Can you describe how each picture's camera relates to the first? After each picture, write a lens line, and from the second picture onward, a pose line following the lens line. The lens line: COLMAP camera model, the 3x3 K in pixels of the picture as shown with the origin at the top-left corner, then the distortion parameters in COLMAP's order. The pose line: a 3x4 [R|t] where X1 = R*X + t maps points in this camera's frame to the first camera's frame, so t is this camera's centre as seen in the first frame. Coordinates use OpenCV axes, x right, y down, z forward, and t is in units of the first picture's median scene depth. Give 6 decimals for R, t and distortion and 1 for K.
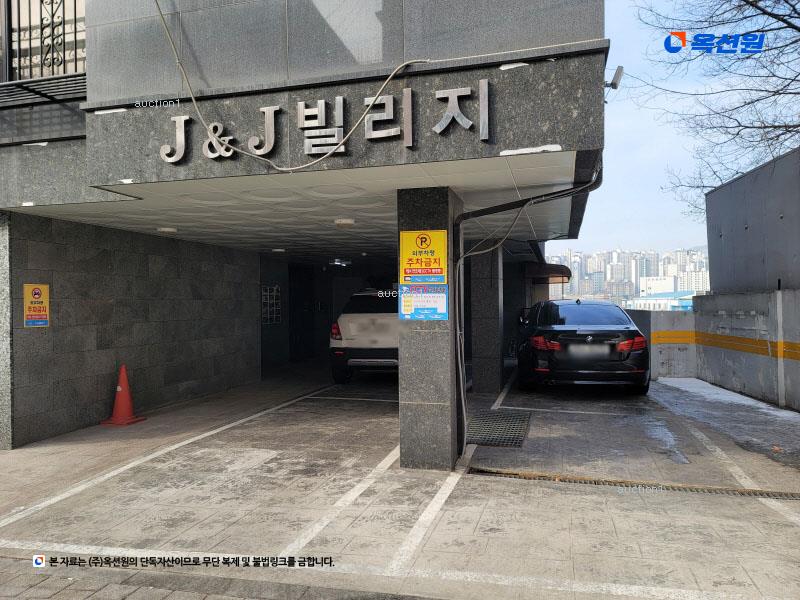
lens RADIAL K [[589.8, 0, 400.0], [0, 589.8, 300.0], [0, 0, 1]] dist [0.001414, -0.000012]
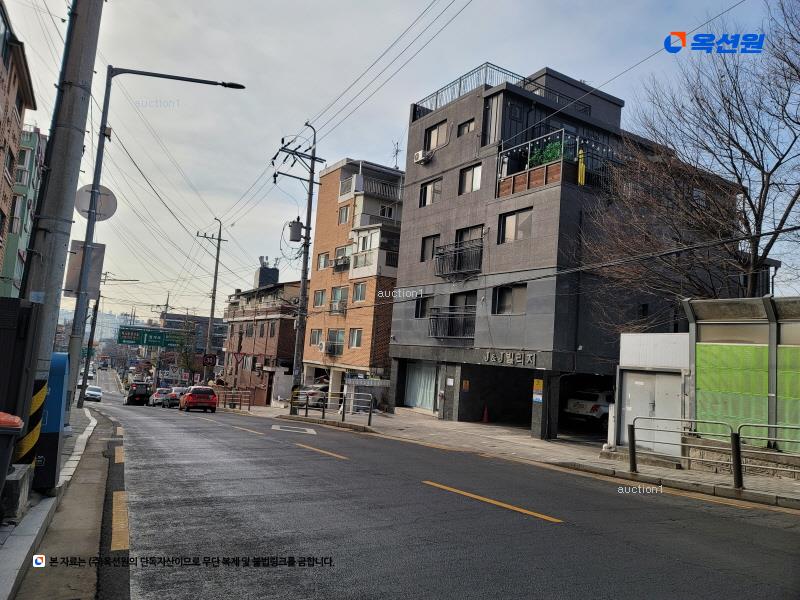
lens RADIAL K [[589.8, 0, 400.0], [0, 589.8, 300.0], [0, 0, 1]] dist [0.001414, -0.000012]
pose [[0.724055, 0.011358, -0.689649, 2.185383], [-0.091833, 0.992550, -0.080068, -0.252322], [0.683602, 0.121306, 0.719704, -2.718014]]
